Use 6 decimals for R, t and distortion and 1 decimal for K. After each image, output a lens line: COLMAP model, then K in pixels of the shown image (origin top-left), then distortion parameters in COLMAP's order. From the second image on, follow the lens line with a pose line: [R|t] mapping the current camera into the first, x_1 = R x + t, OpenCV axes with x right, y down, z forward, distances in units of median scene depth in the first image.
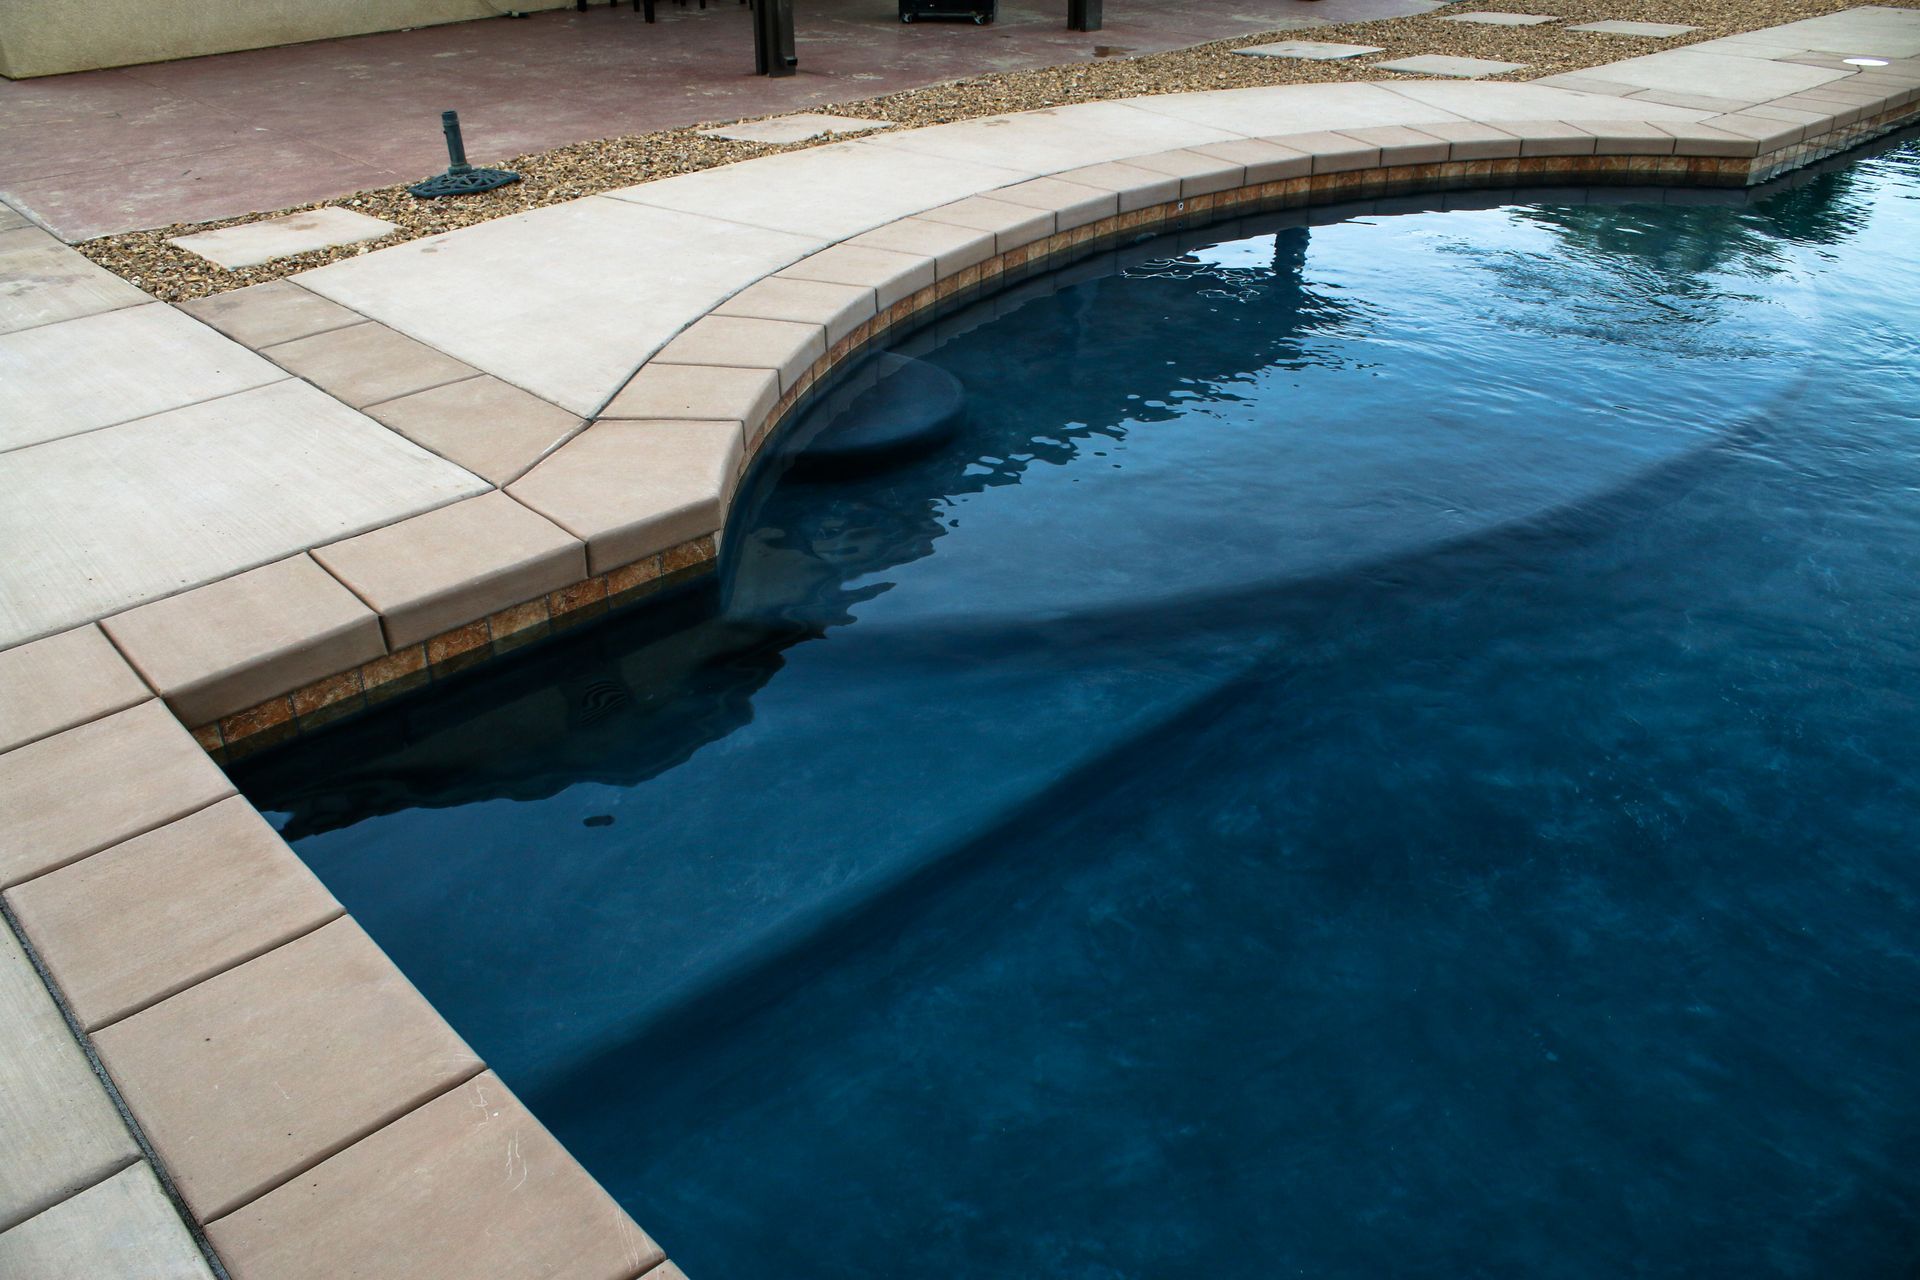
lens RADIAL K [[1567.9, 0, 957.6], [0, 1567.9, 656.5], [0, 0, 1]] dist [-0.179995, 0.148976]
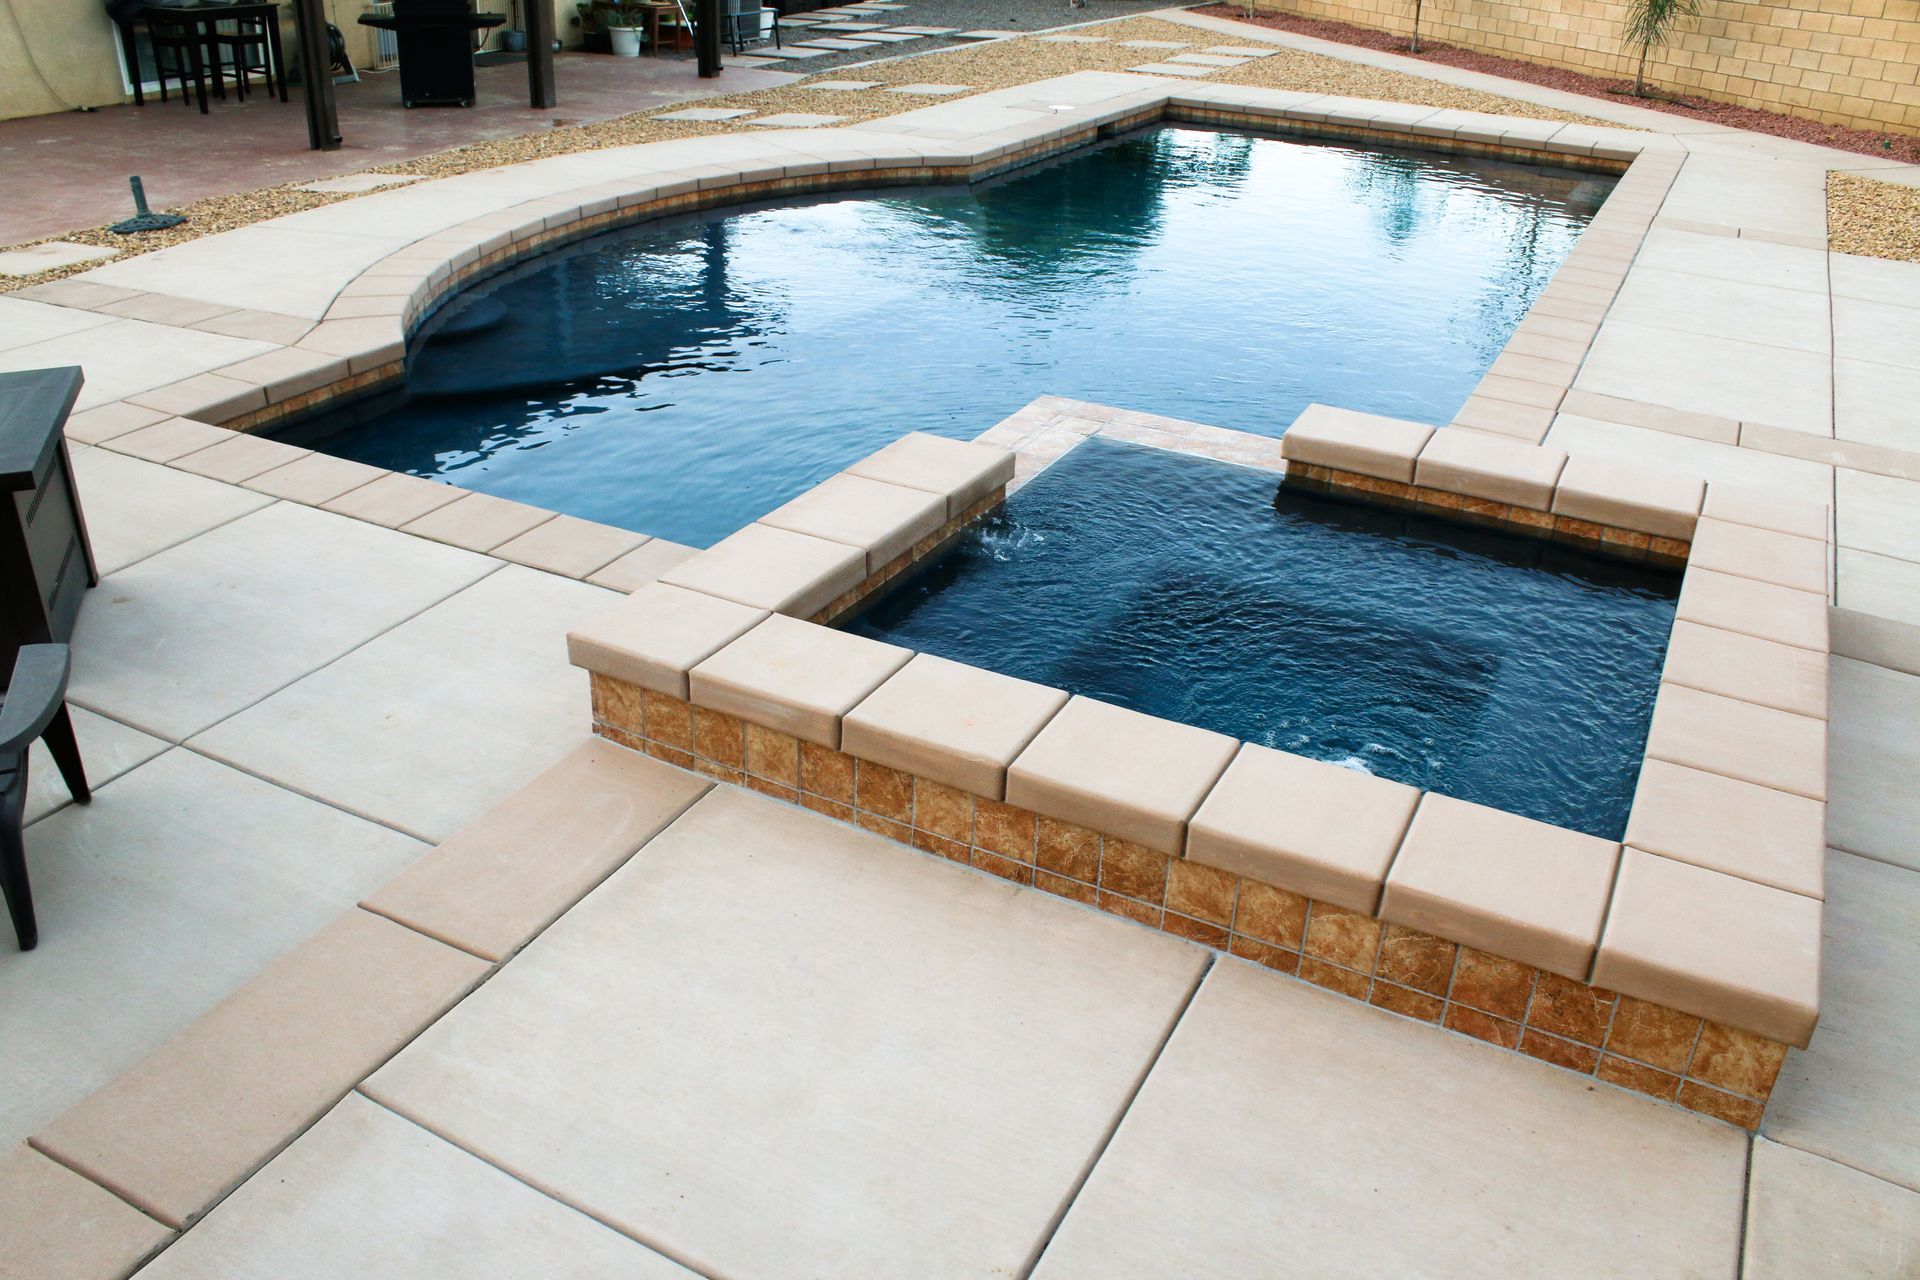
lens RADIAL K [[1567.9, 0, 957.6], [0, 1567.9, 656.5], [0, 0, 1]] dist [-0.179995, 0.148976]
pose [[0.944303, -0.123172, 0.305156, -0.057098], [0.134871, 0.990709, -0.017469, 0.201230], [-0.300169, 0.057653, 0.952142, -0.508653]]
